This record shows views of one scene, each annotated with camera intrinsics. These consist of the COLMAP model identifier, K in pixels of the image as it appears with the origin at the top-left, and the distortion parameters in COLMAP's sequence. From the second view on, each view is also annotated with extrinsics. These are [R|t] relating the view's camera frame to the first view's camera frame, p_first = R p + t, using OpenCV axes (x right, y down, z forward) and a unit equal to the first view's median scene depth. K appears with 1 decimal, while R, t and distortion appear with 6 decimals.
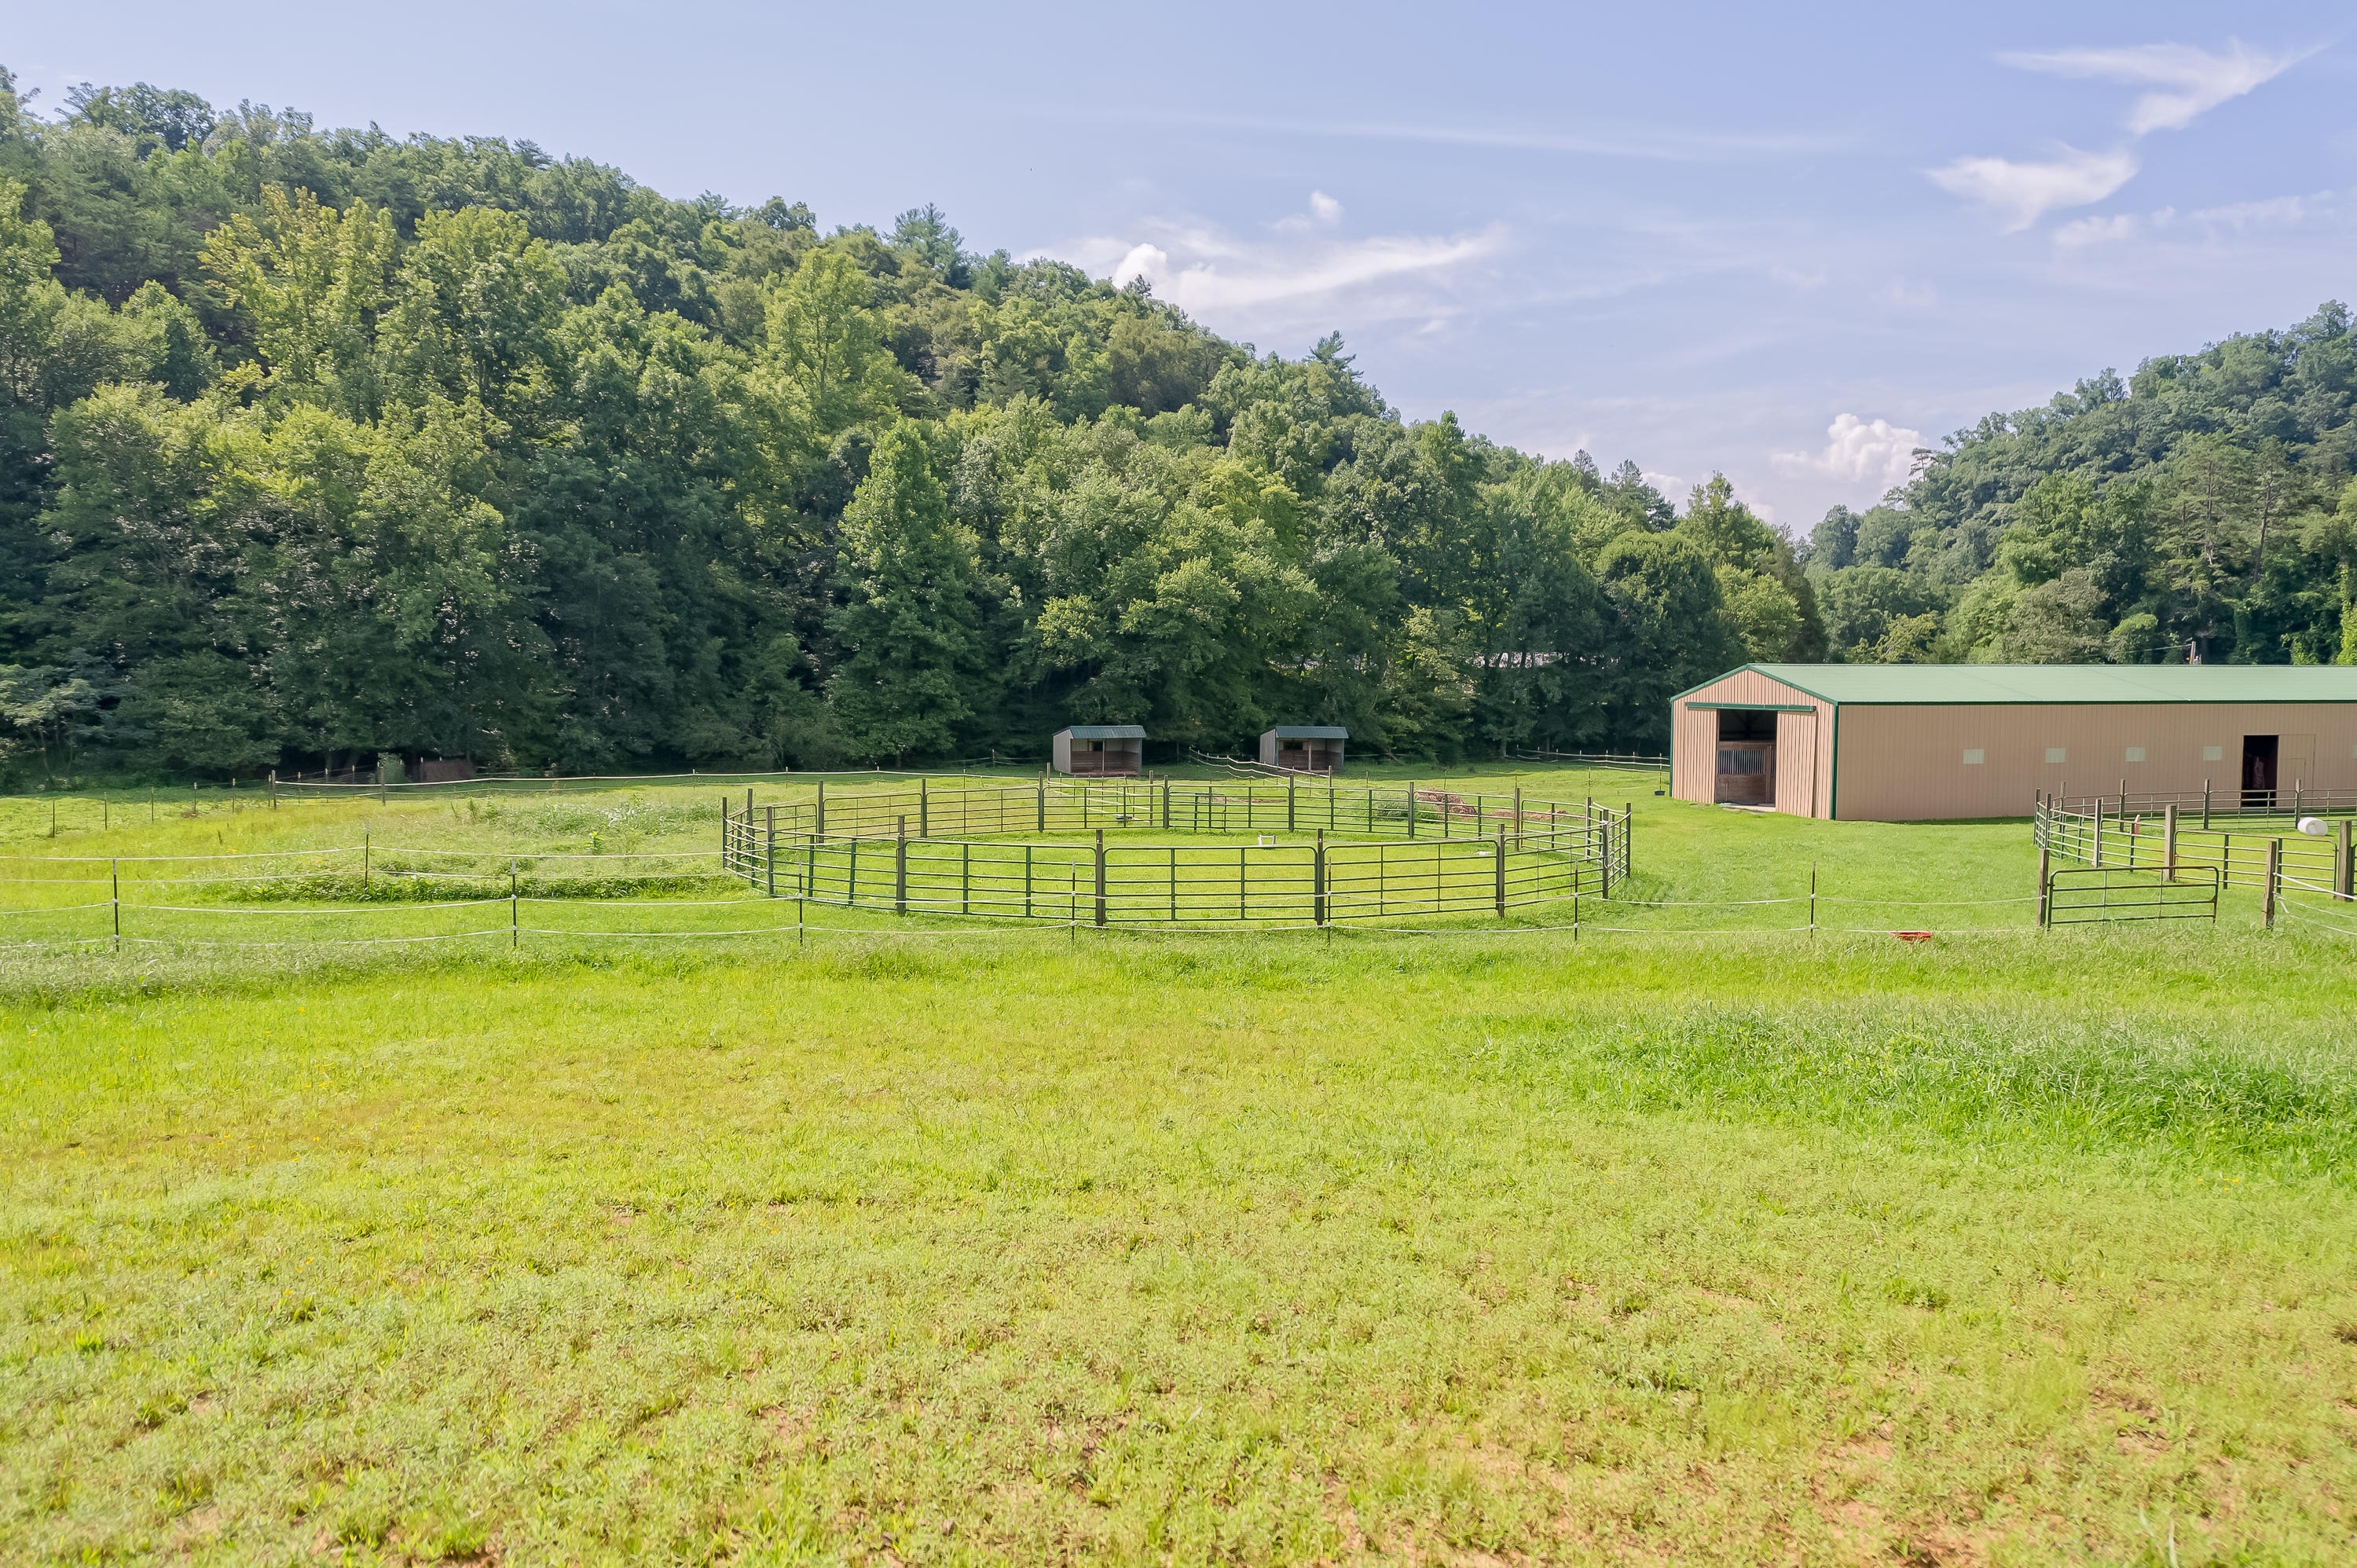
lens RADIAL K [[1653.6, 0, 1169.5], [0, 1653.6, 813.7], [0, 0, 1]] dist [-0.009955, -0.025082]
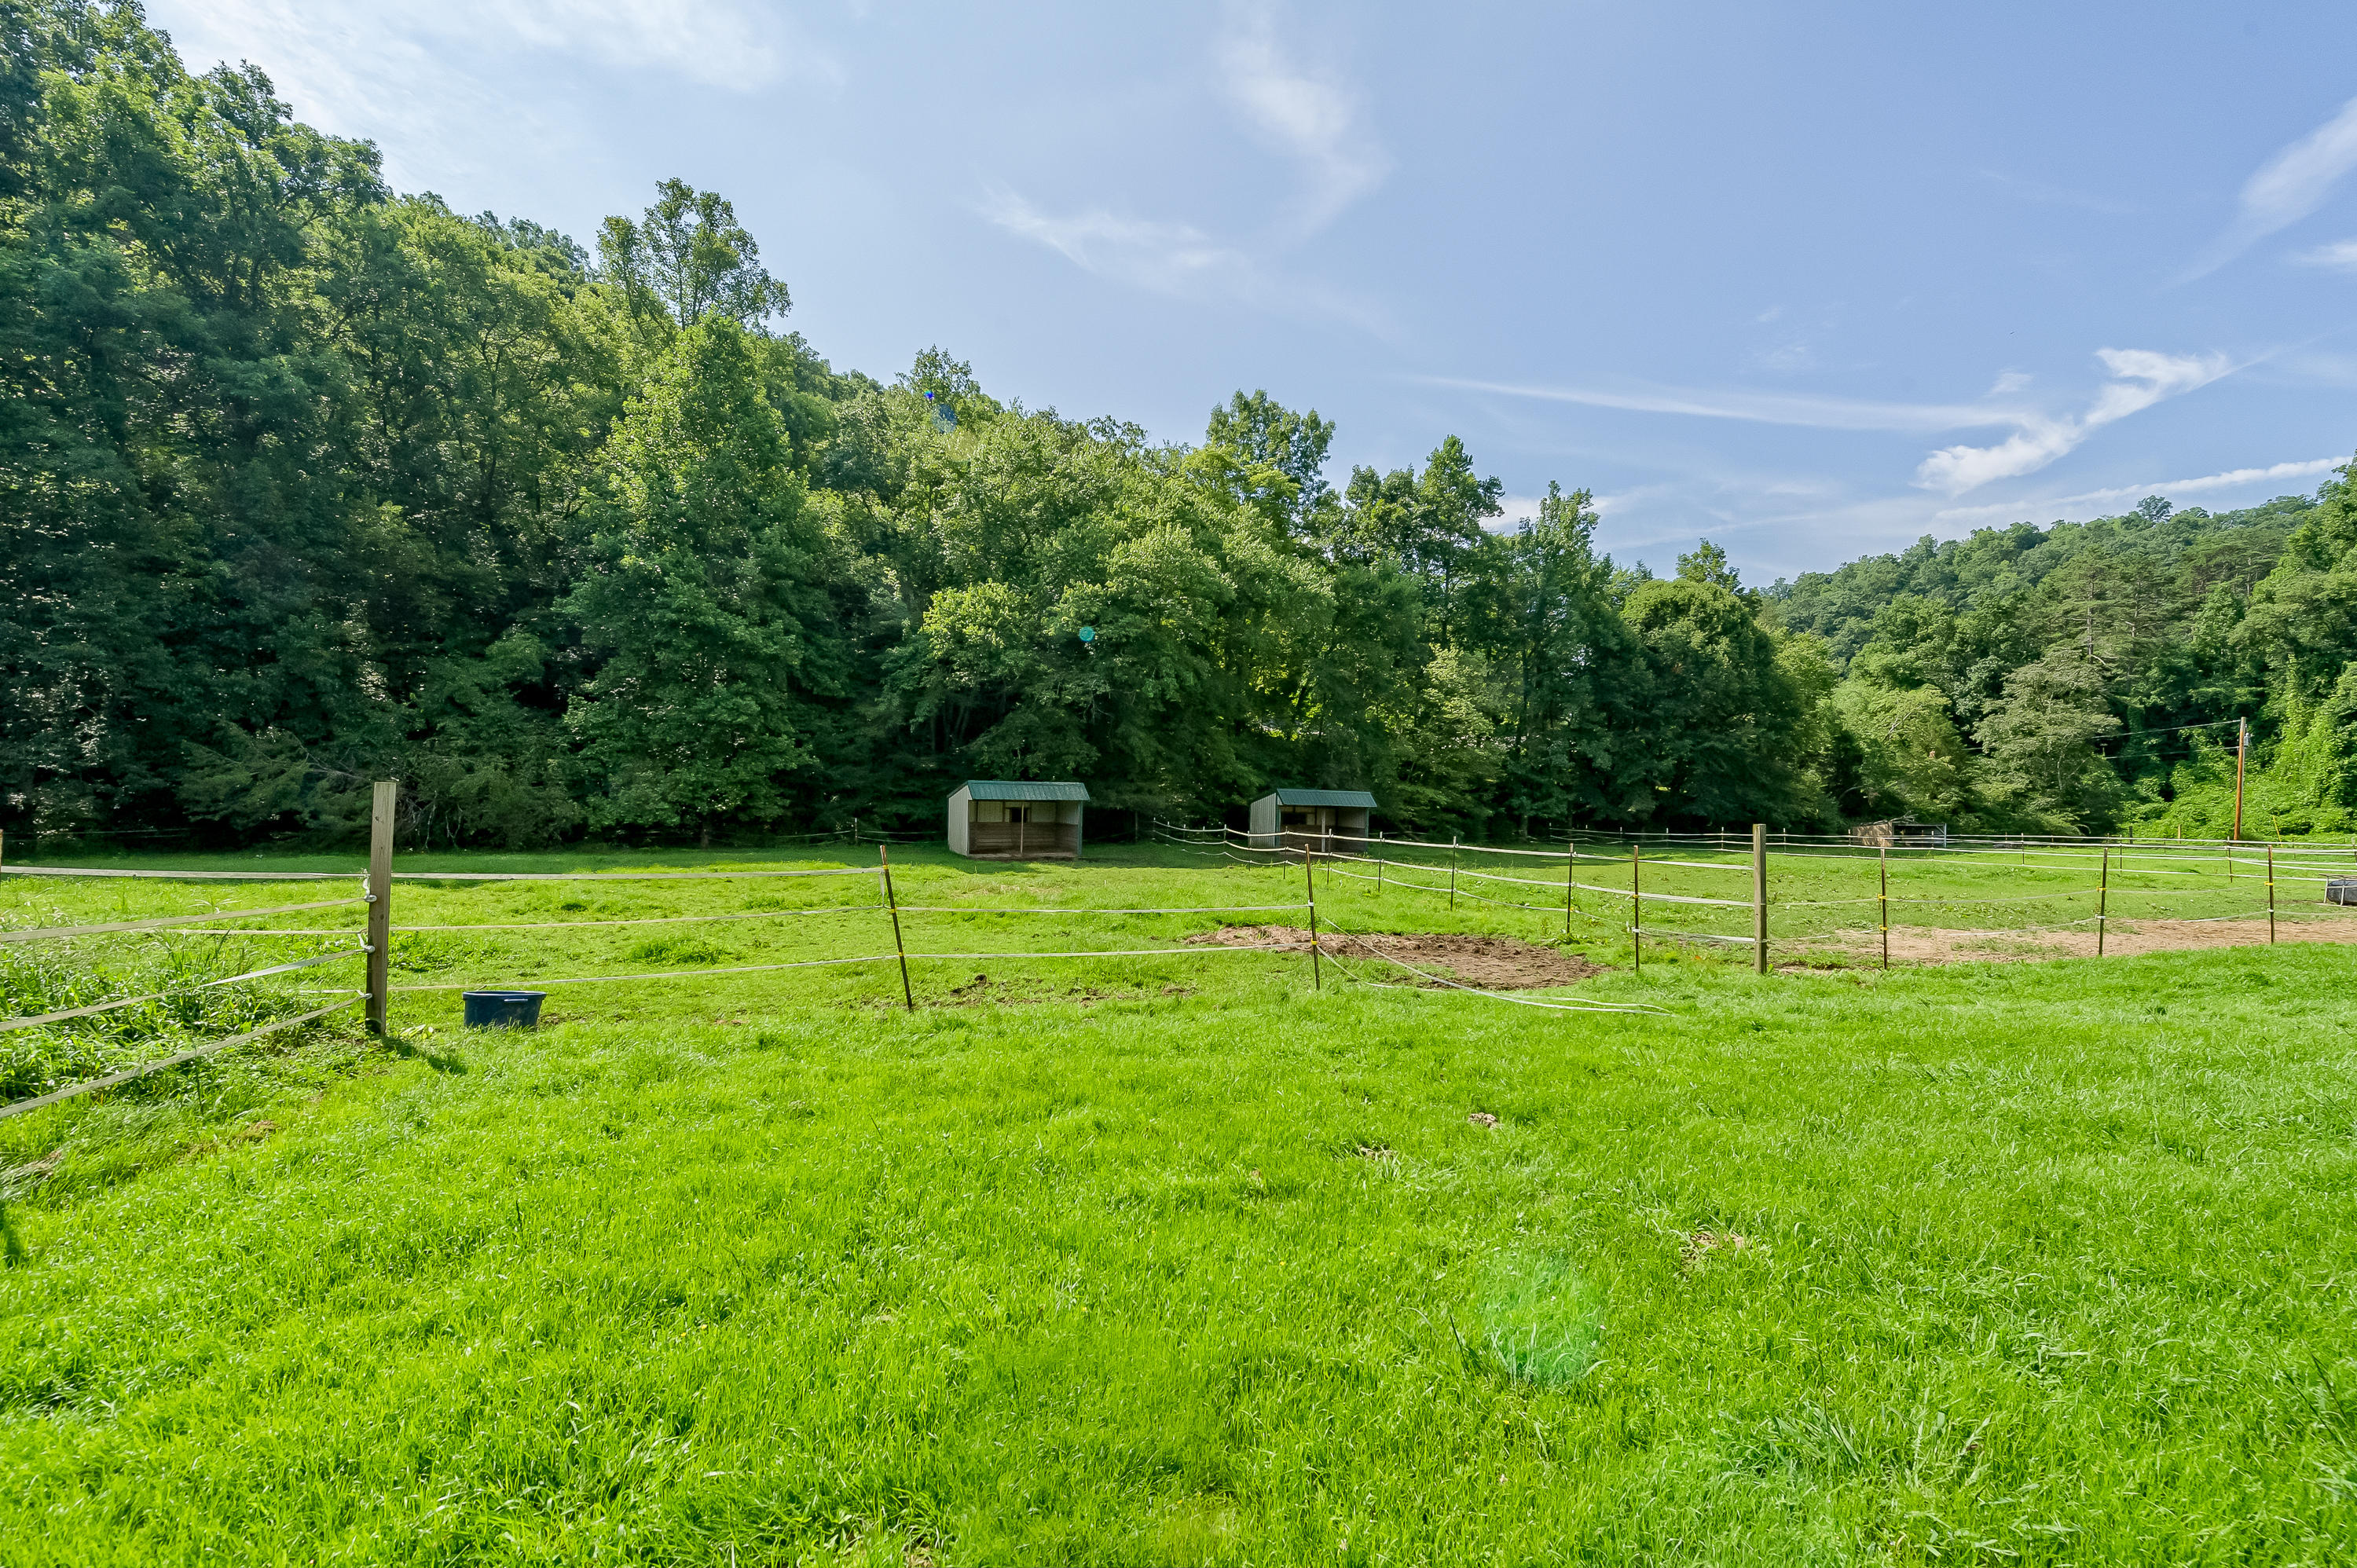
lens RADIAL K [[919.2, 0, 1185.0], [0, 919.2, 788.0], [0, 0, 1]] dist [0.001601, 0.000268]
pose [[0.997707, 0.006873, 0.067336, -0.000839], [0.000131, 0.994634, -0.103459, -0.011942], [-0.067686, 0.103231, 0.992352, 0.558467]]
